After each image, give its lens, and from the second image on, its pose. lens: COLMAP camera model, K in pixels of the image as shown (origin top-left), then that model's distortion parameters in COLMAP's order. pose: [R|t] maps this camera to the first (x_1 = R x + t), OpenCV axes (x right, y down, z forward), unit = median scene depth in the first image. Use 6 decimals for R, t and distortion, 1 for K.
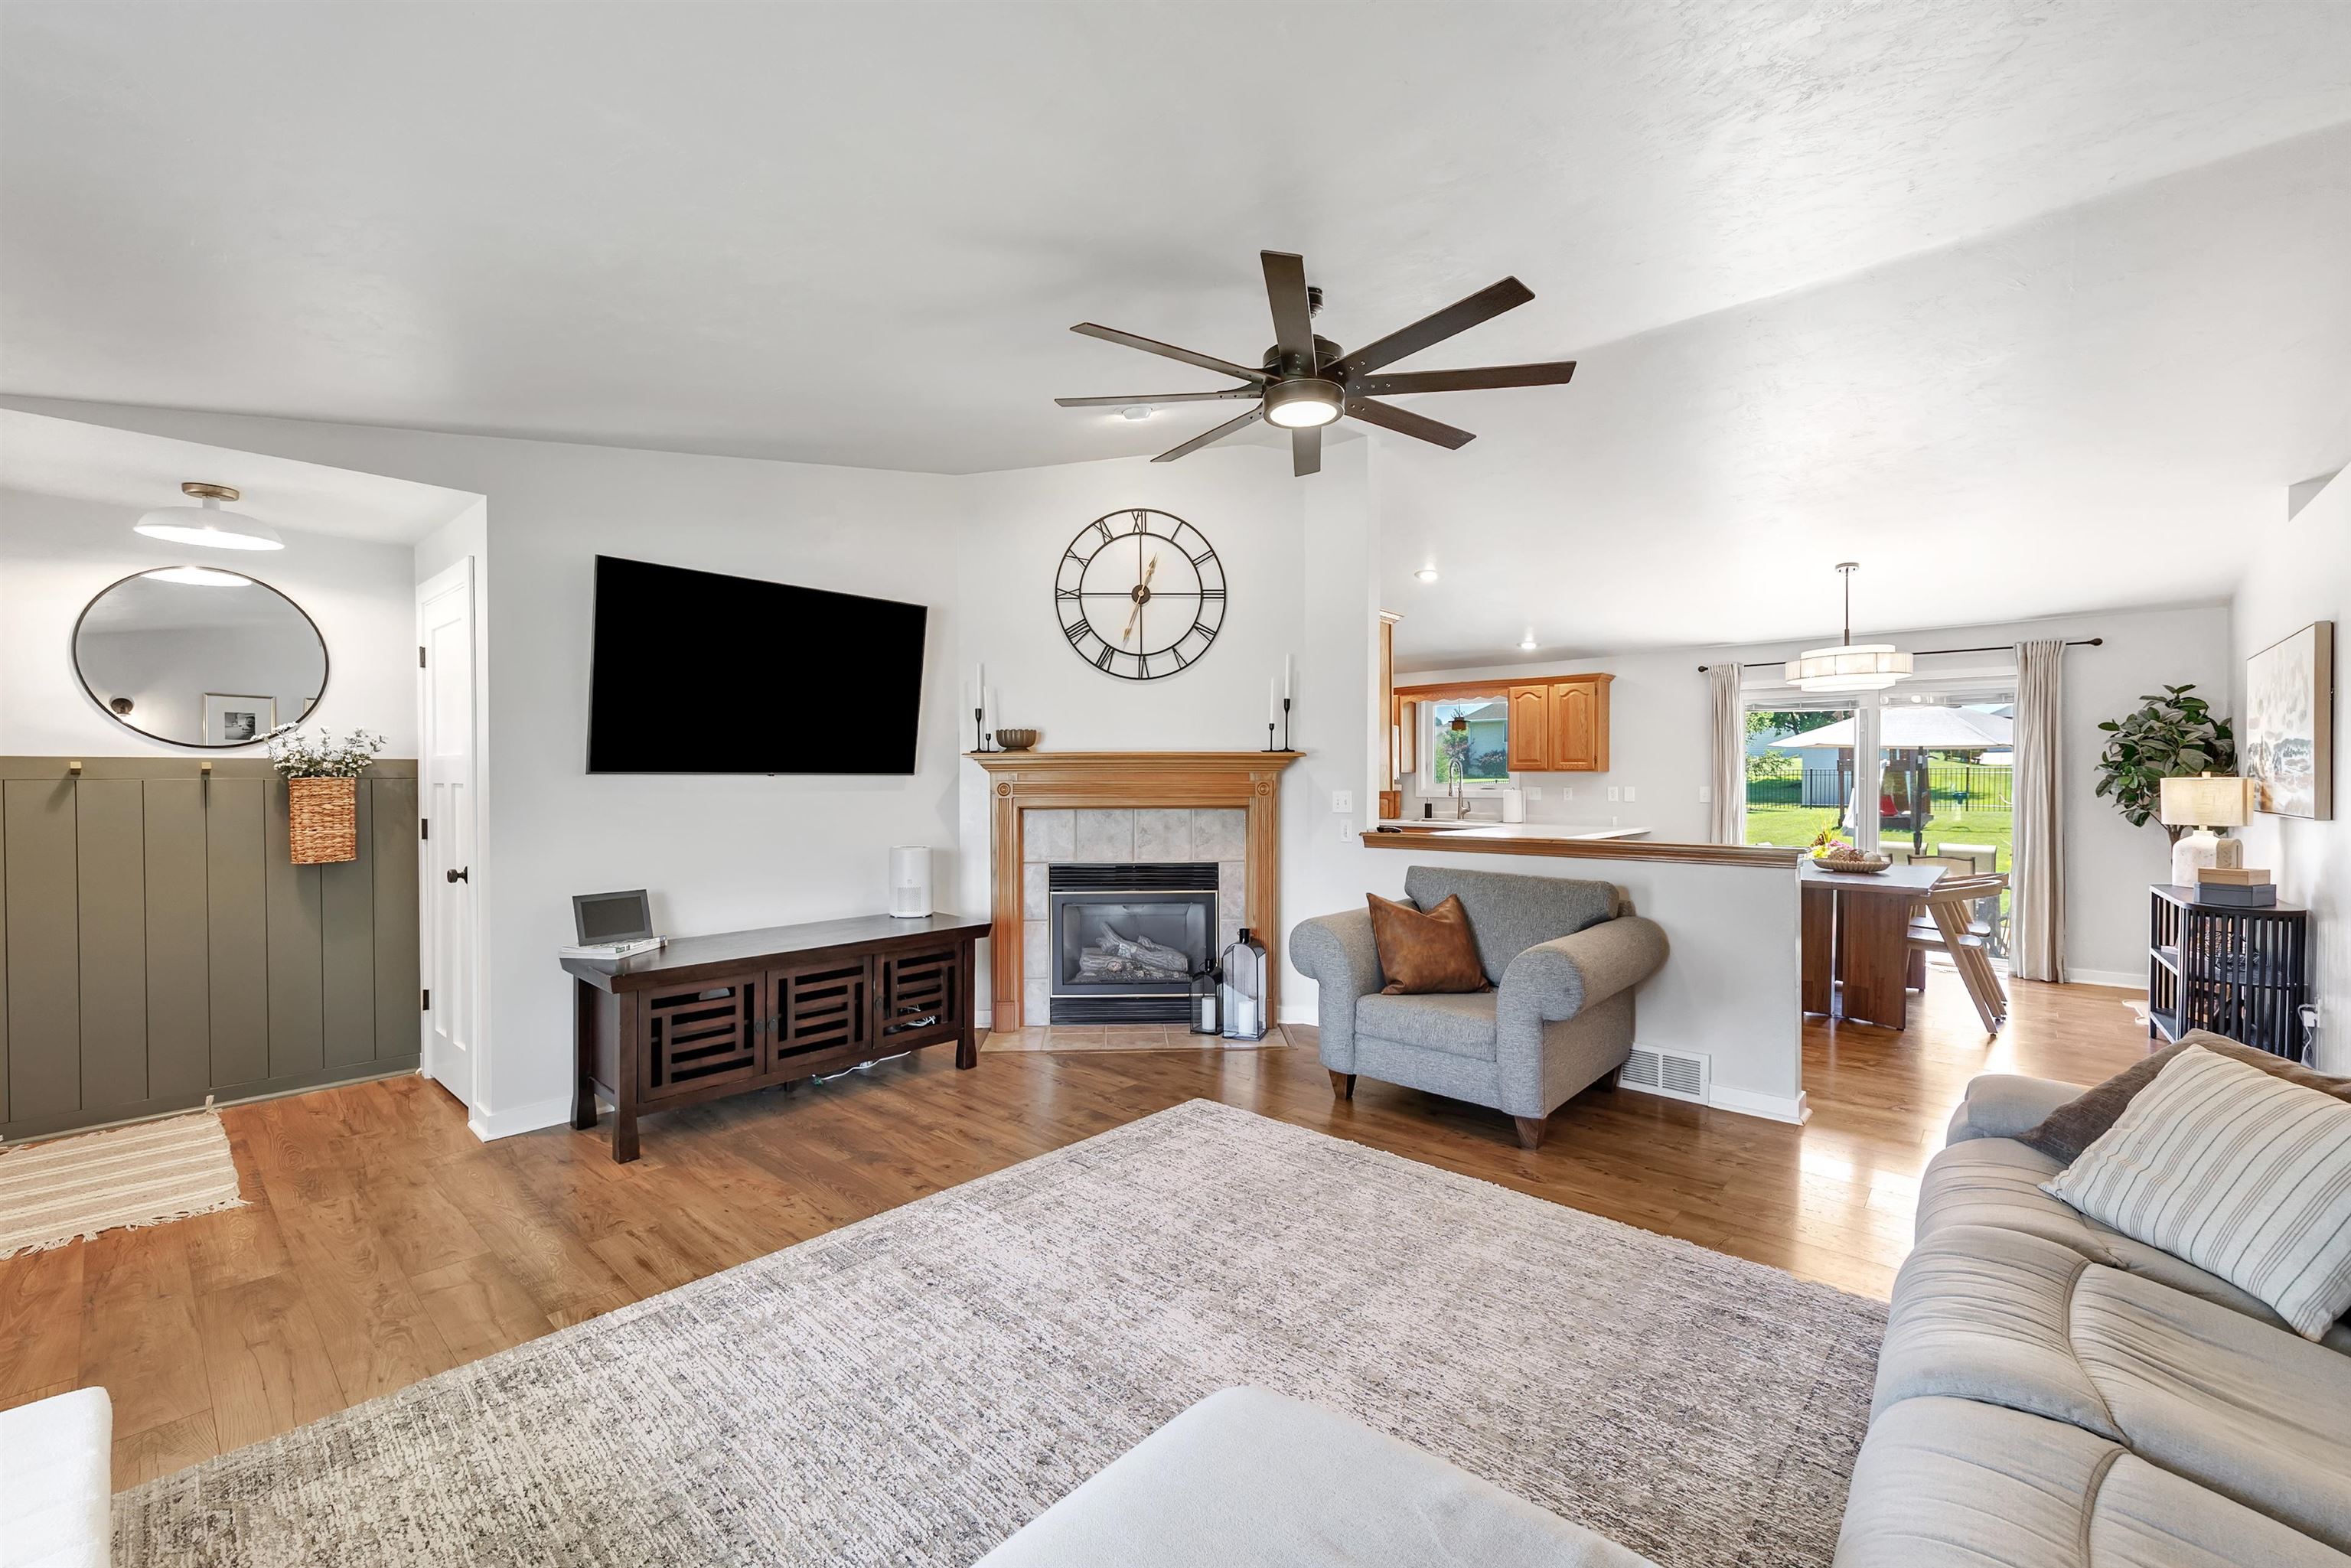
lens RADIAL K [[955.9, 0, 1167.6], [0, 955.9, 783.8], [0, 0, 1]] dist [0.003913, -0.000975]
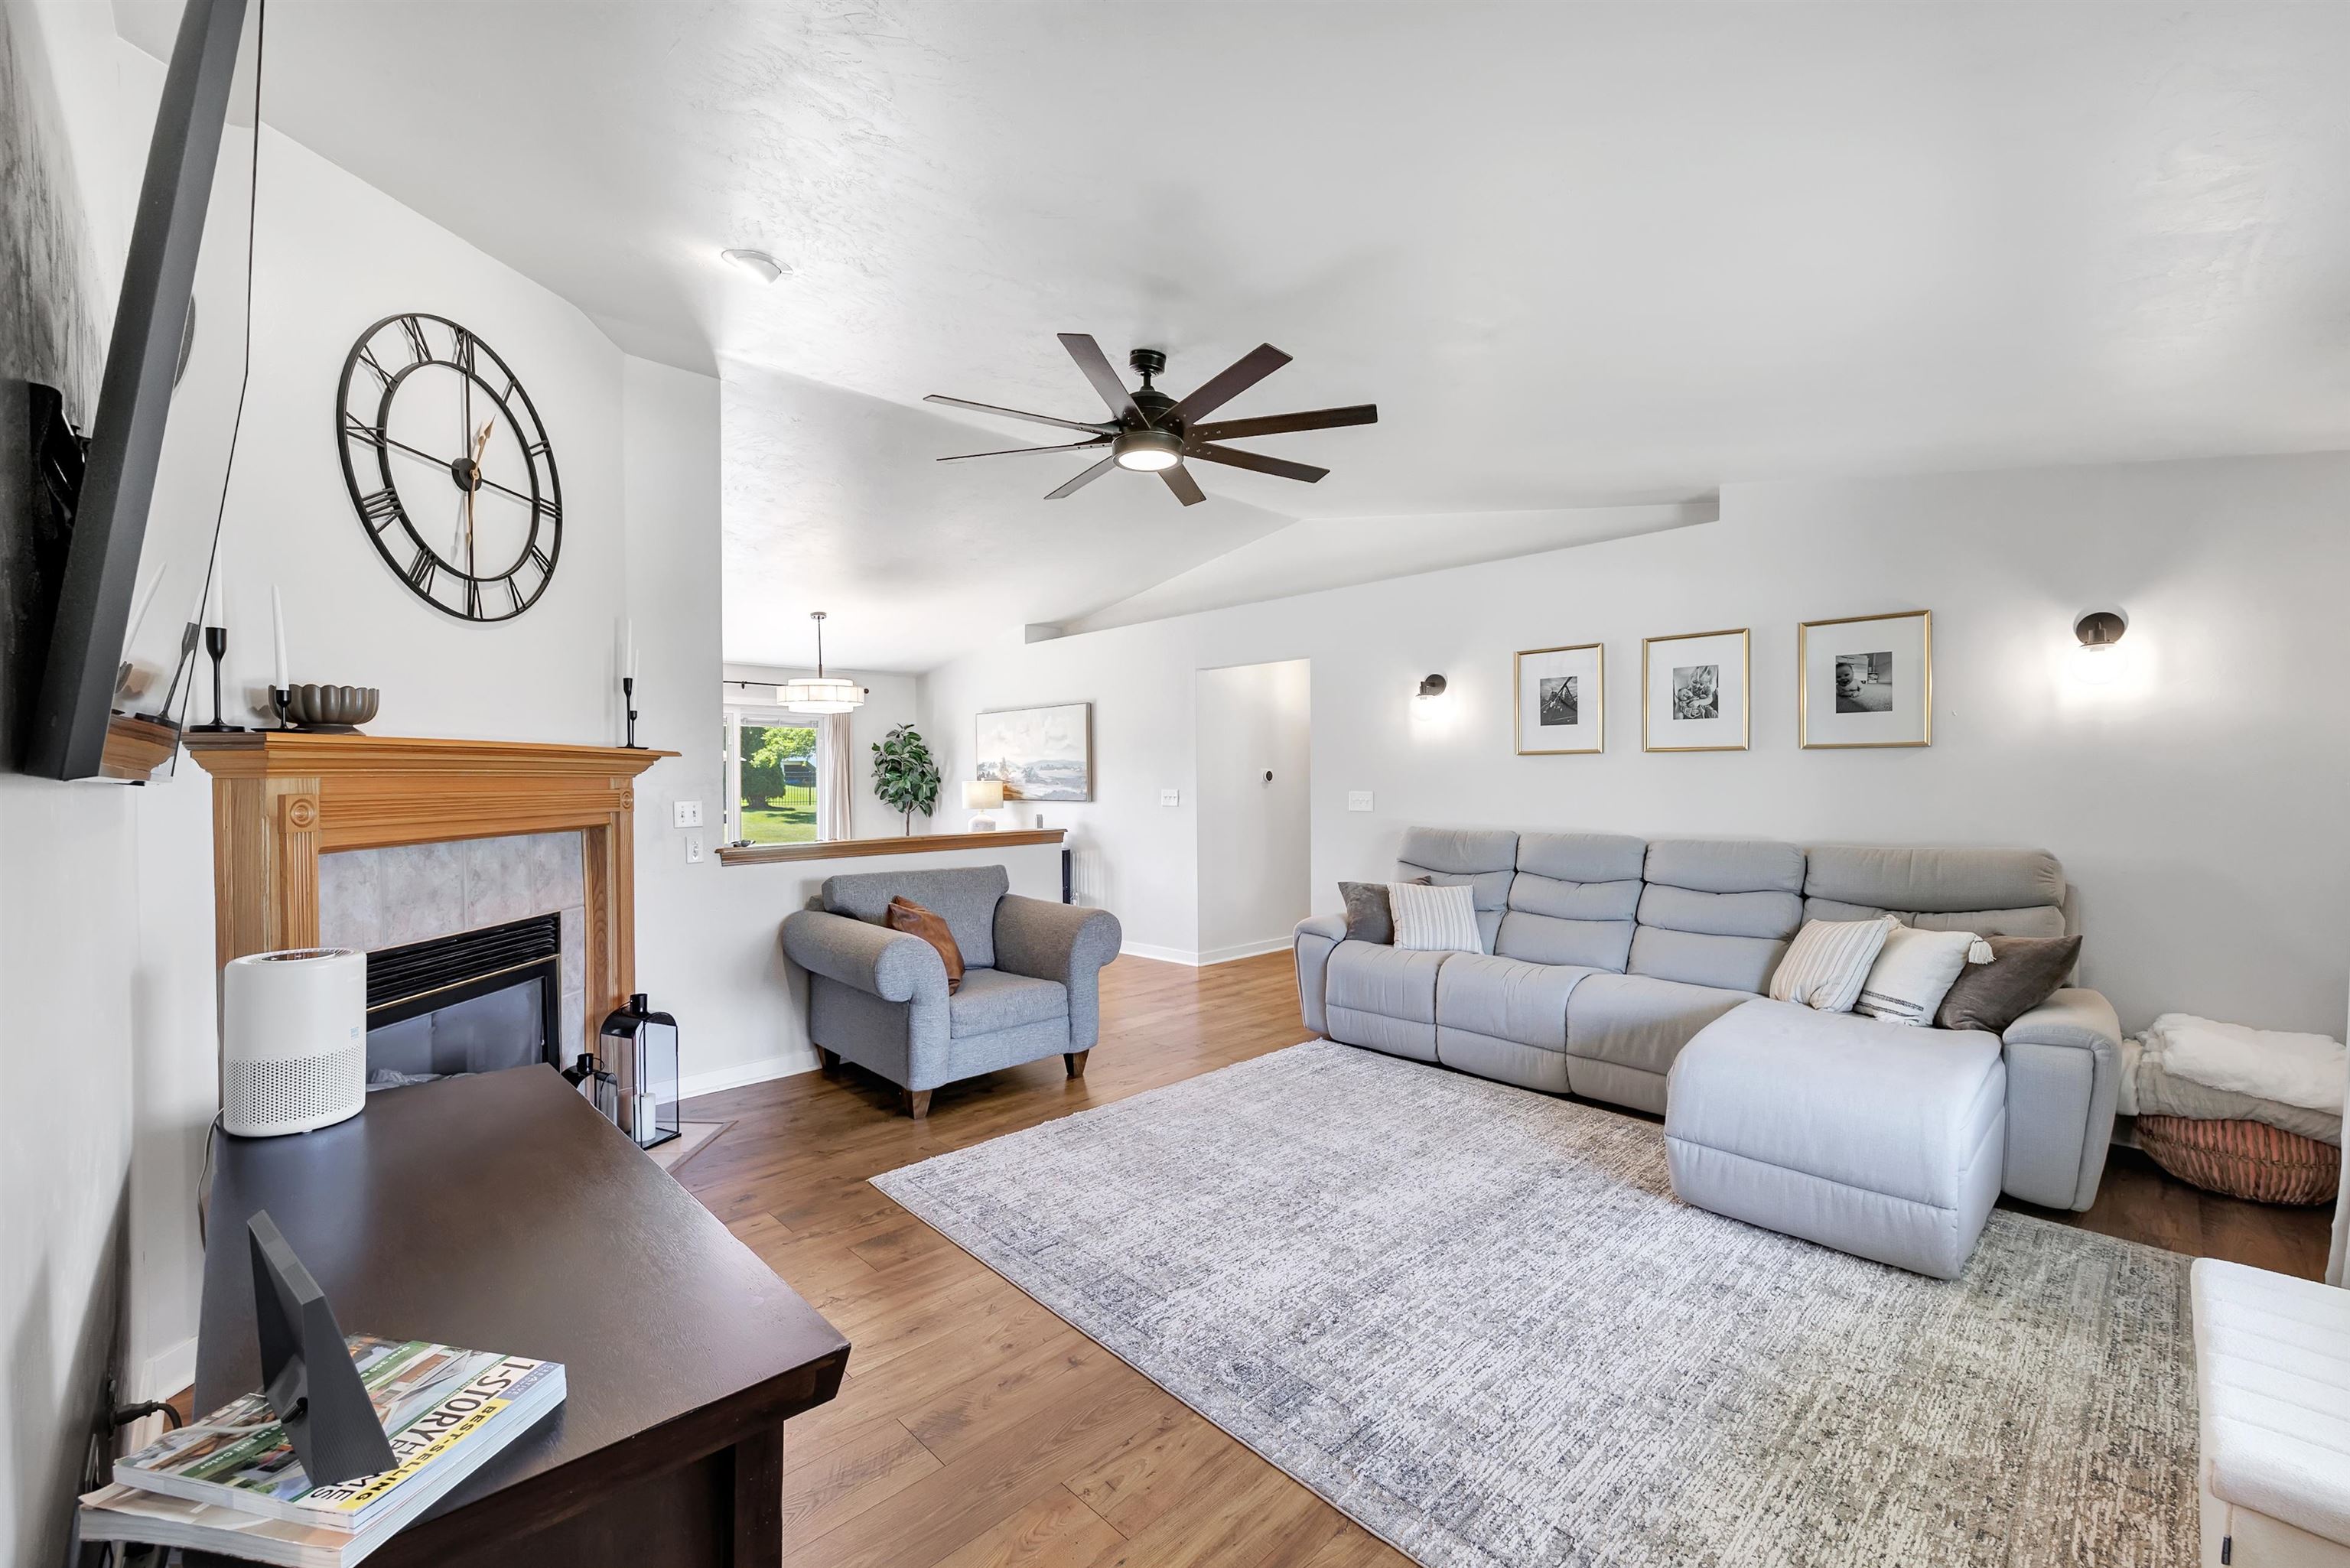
lens RADIAL K [[955.5, 0, 1156.9], [0, 955.5, 770.7], [0, 0, 1]] dist [0.003913, -0.000975]
pose [[0.070470, 0.008685, 0.997476, -0.591398], [0.011975, 0.999883, -0.009552, -0.004897], [-0.997442, 0.012618, 0.070358, 0.542828]]
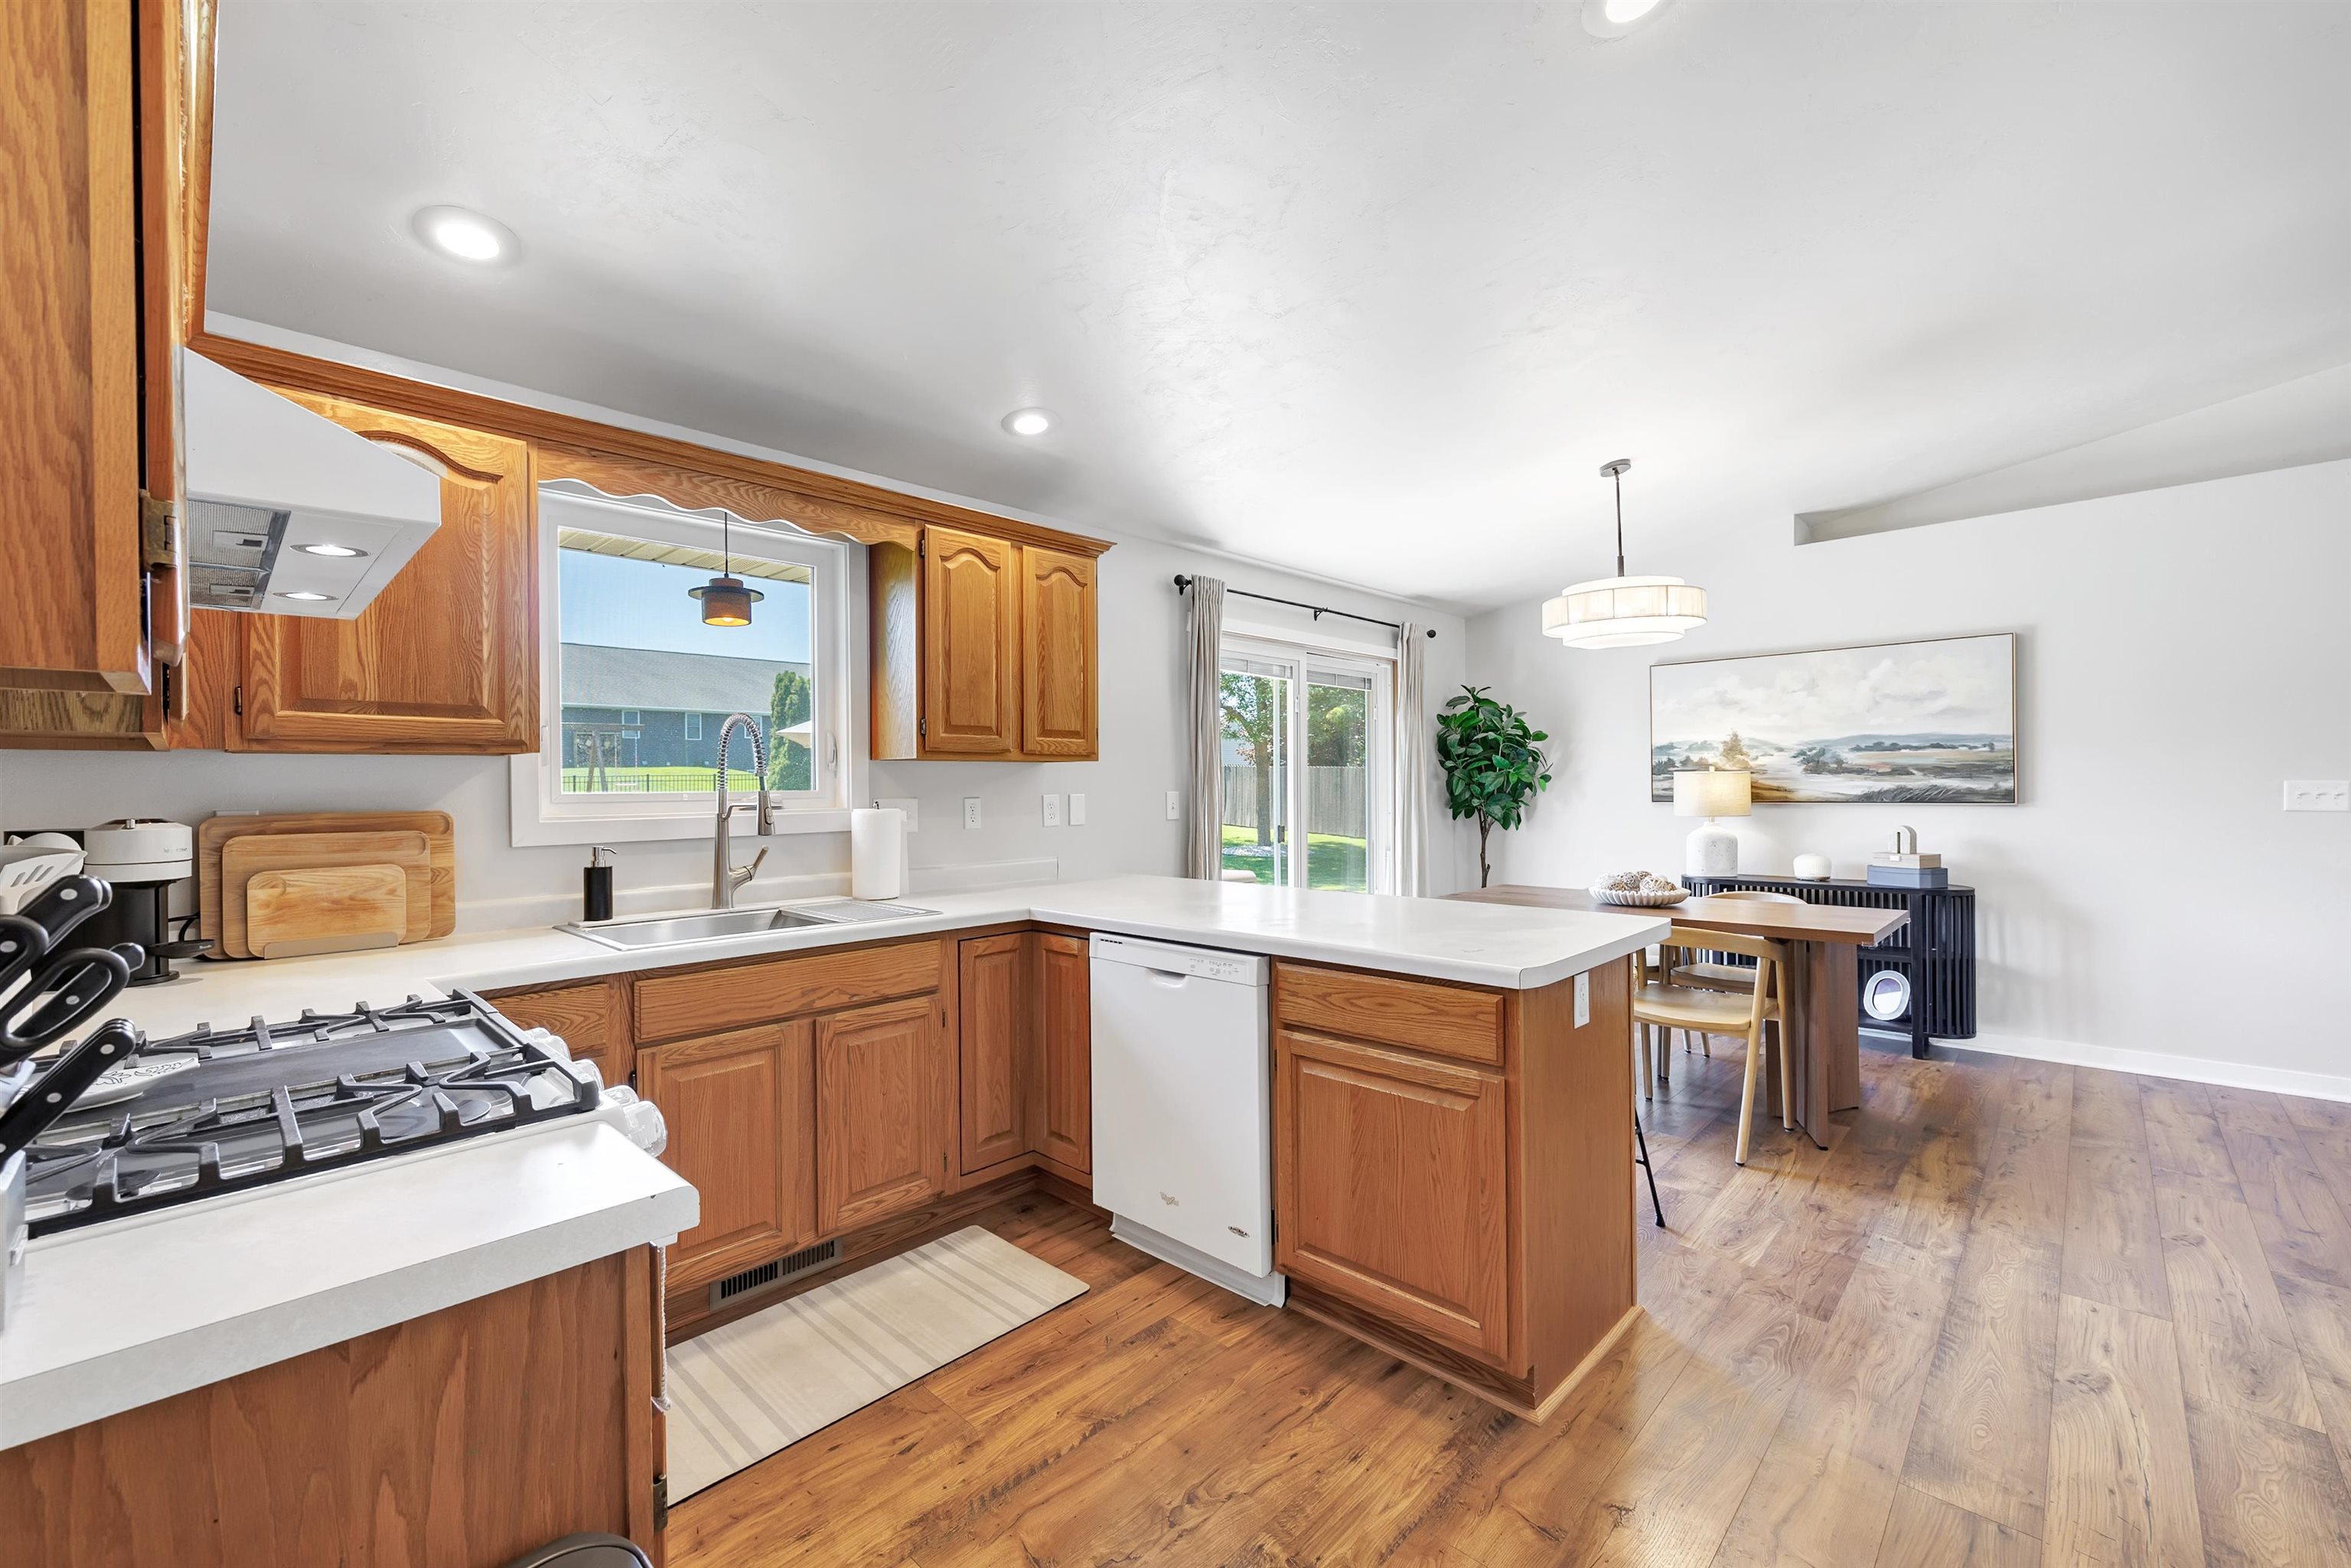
lens RADIAL K [[955.9, 0, 1153.7], [0, 955.9, 785.8], [0, 0, 1]] dist [0.003913, -0.000975]
pose [[0.042239, -0.001897, 0.999106, 0.000275], [0.015352, 0.999881, 0.001249, -0.001494], [-0.998990, 0.015285, 0.042263, 1.511385]]
